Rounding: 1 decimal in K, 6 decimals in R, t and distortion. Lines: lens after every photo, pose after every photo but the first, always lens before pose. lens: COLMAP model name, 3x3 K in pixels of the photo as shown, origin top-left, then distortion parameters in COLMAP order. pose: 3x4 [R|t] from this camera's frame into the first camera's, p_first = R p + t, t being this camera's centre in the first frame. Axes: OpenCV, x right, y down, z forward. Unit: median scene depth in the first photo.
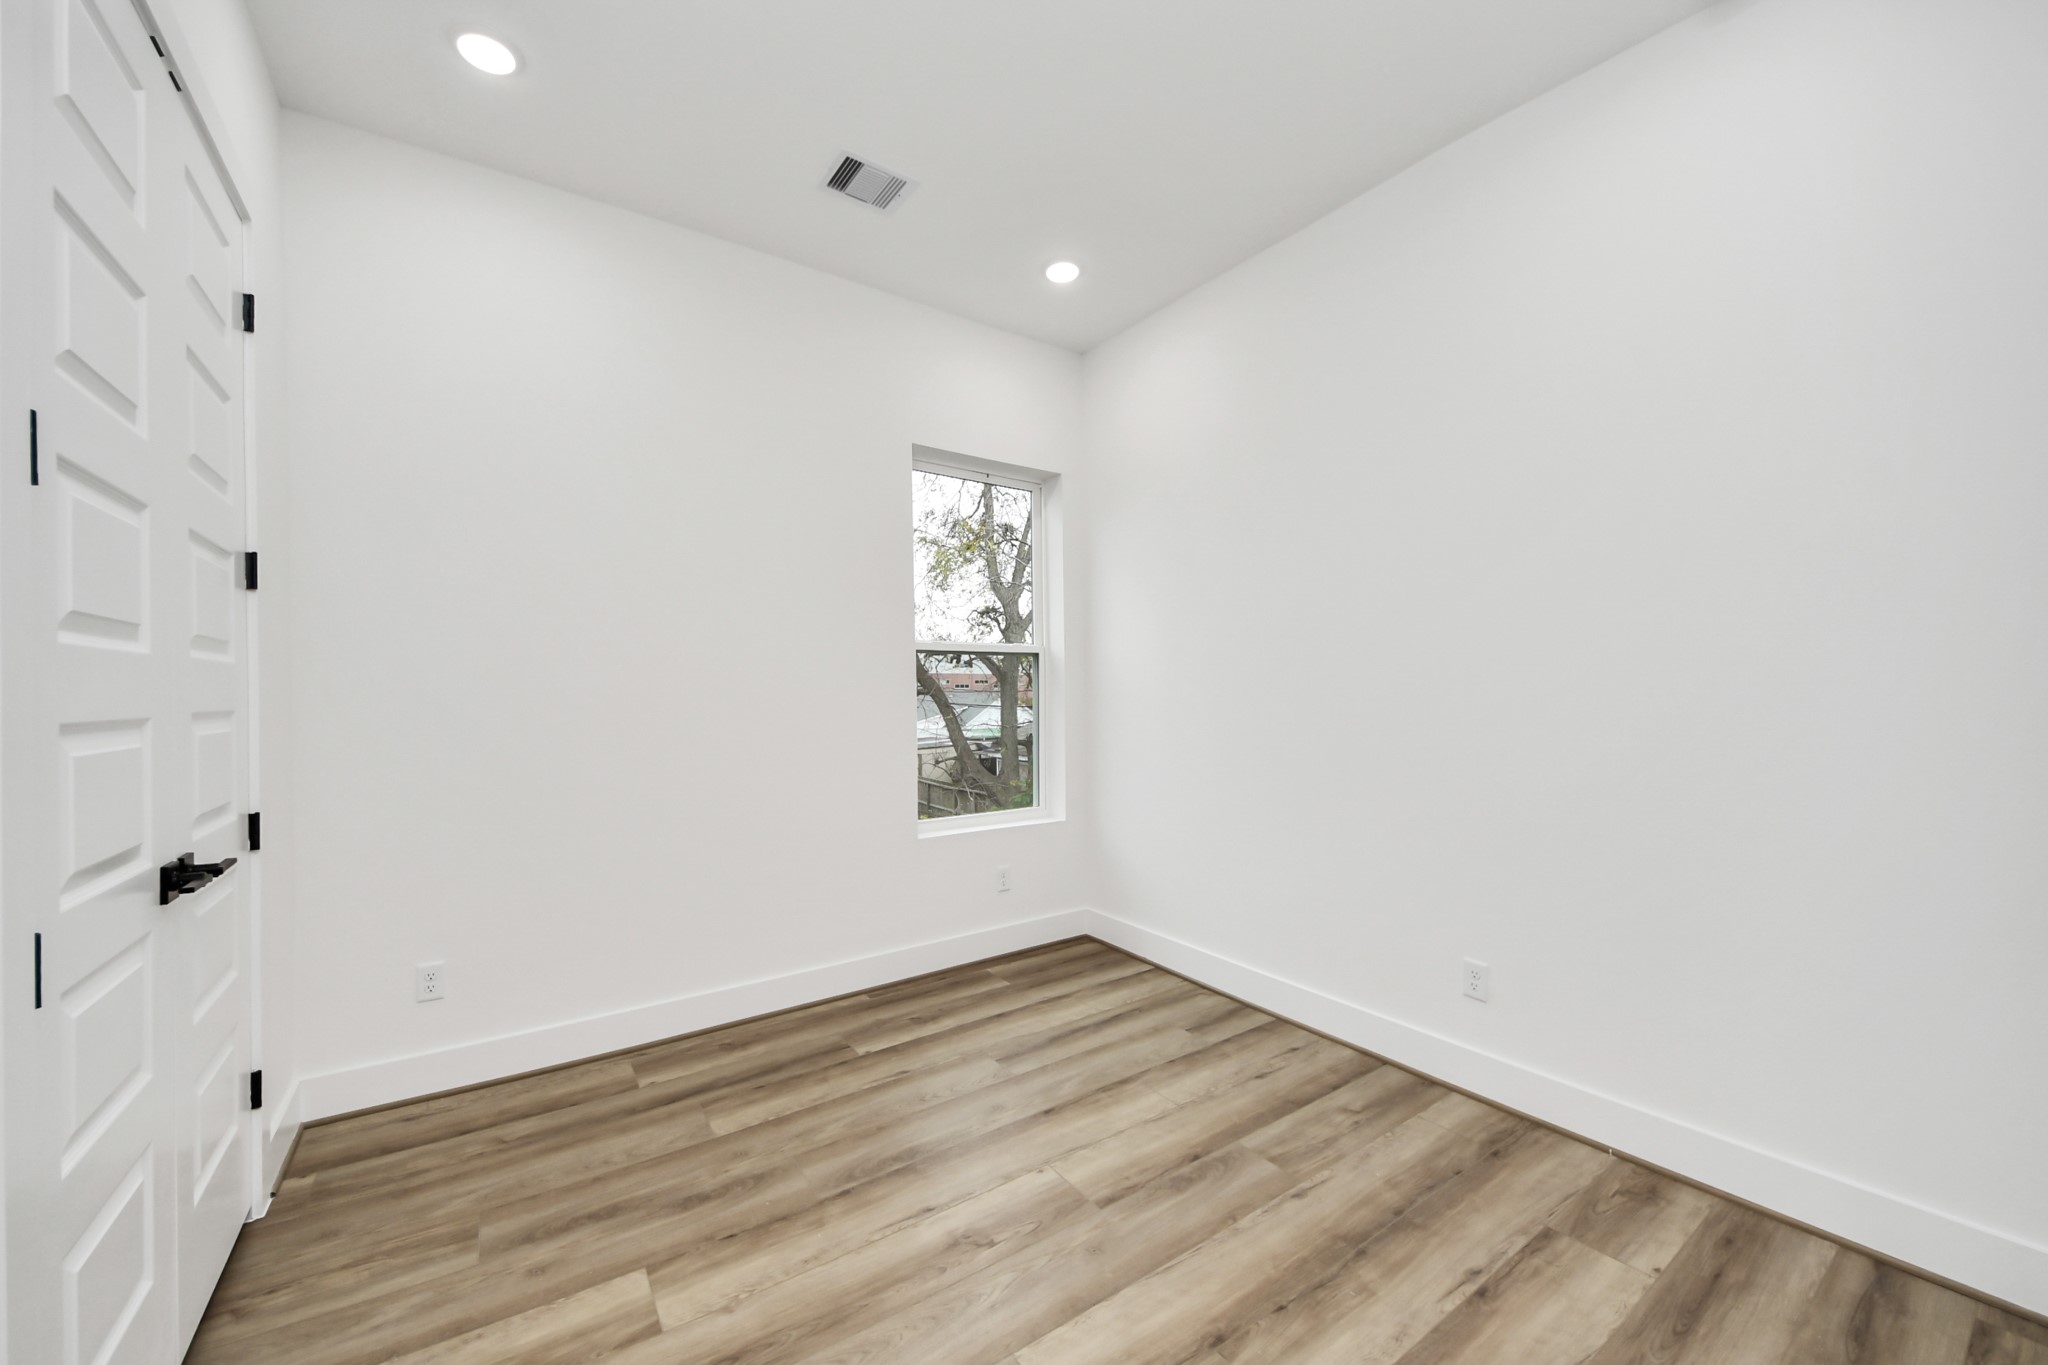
lens RADIAL K [[760.8, 0, 1015.9], [0, 760.8, 694.4], [0, 0, 1]] dist [0.001749, -0.000130]
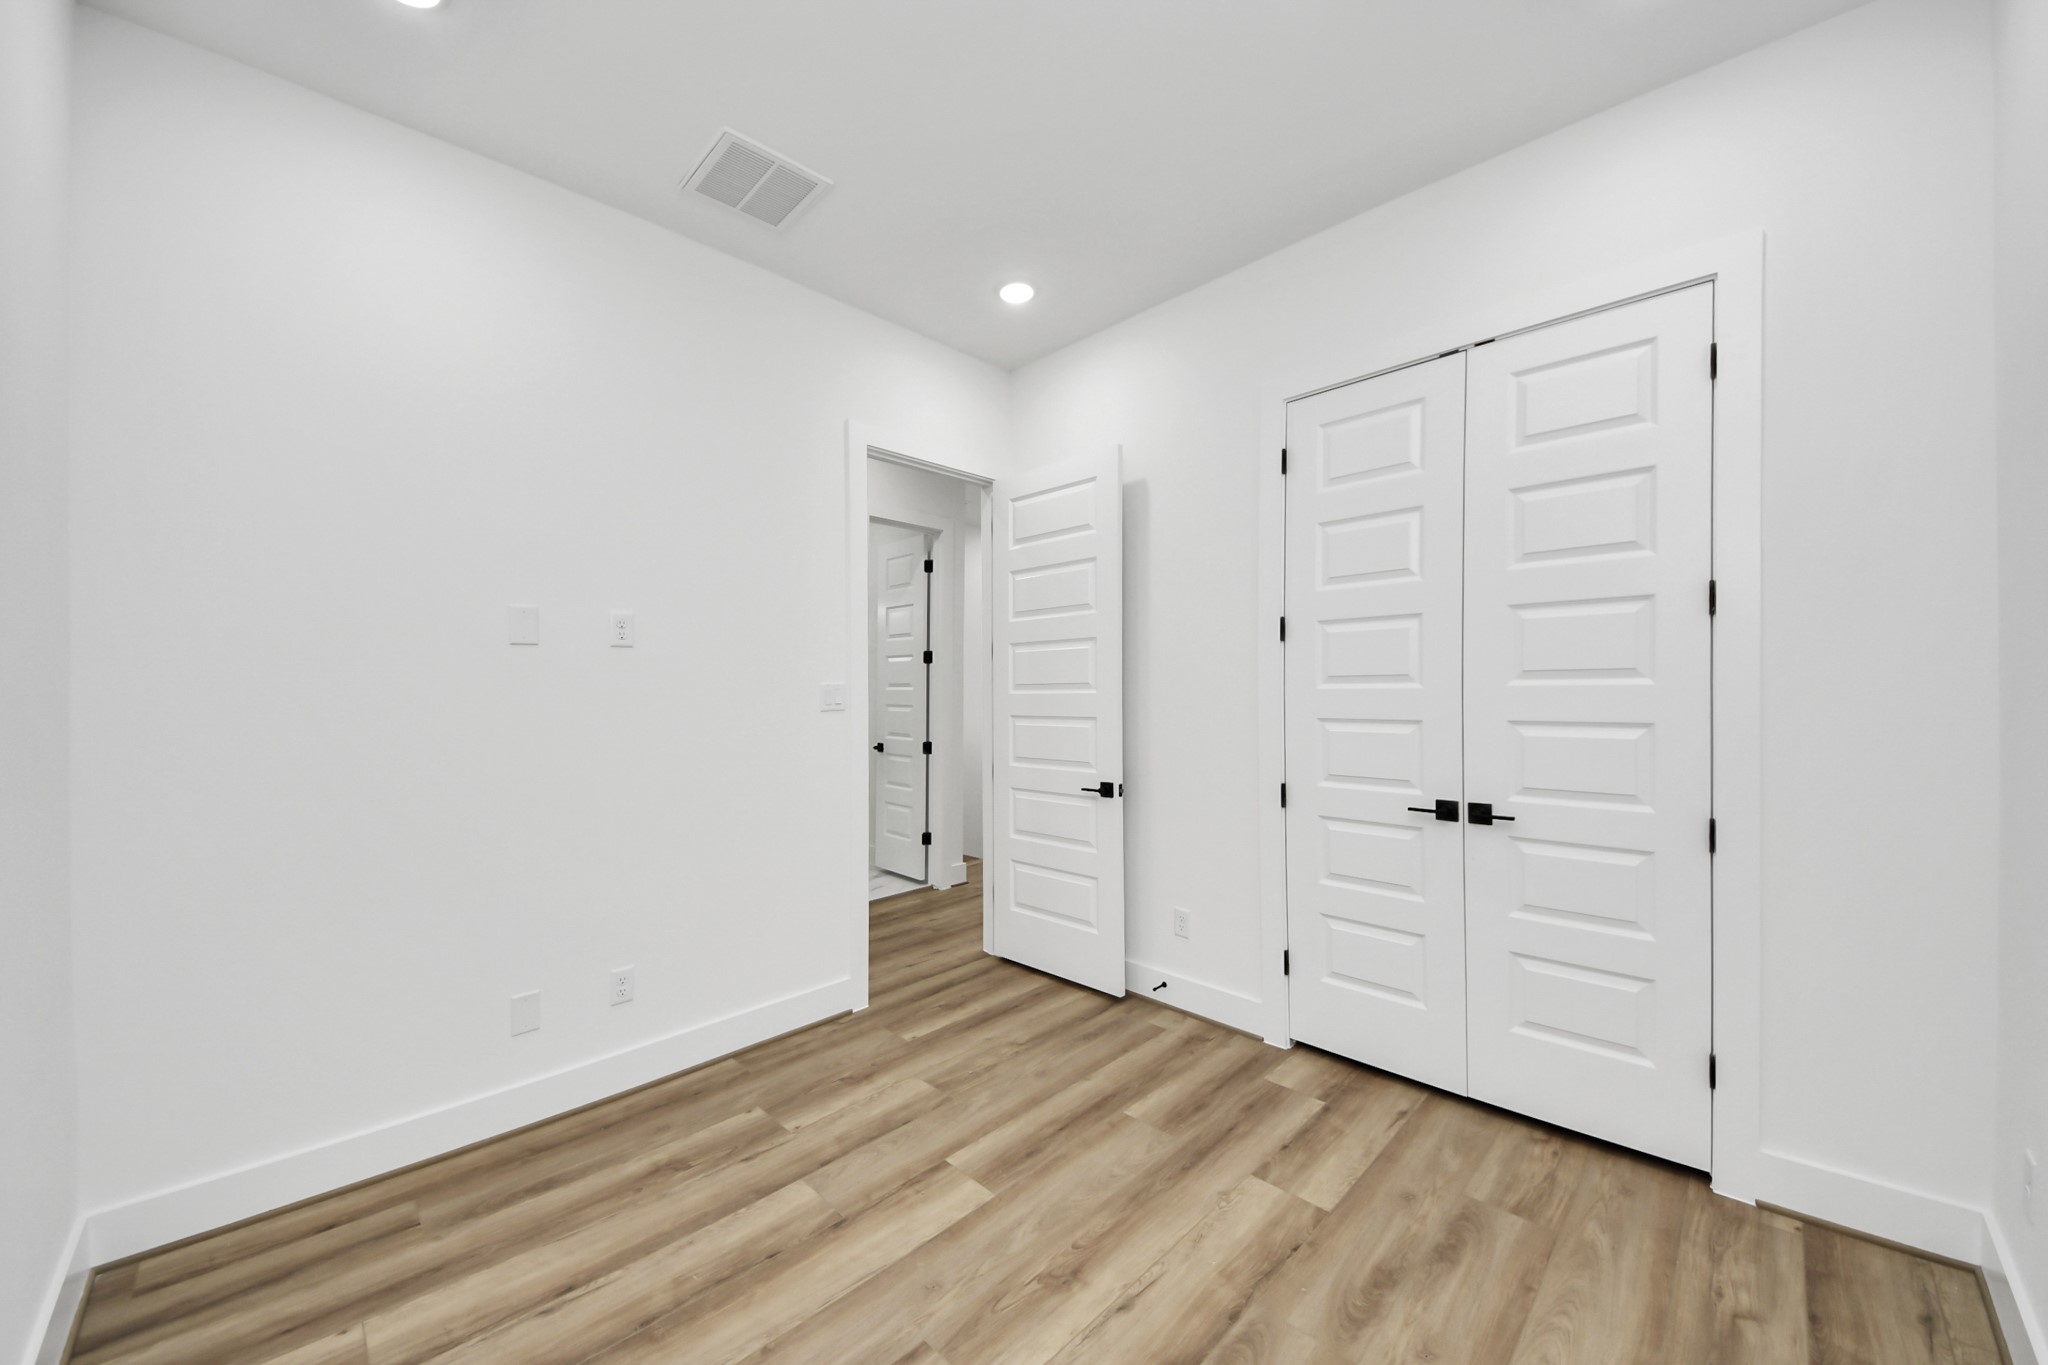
lens RADIAL K [[760.8, 0, 1019.1], [0, 760.8, 688.7], [0, 0, 1]] dist [0.001749, -0.000130]
pose [[-0.981567, 0.014143, -0.190595, 0.175264], [0.016973, 0.999768, -0.013229, -0.023433], [0.190364, -0.016220, -0.981580, 2.043519]]
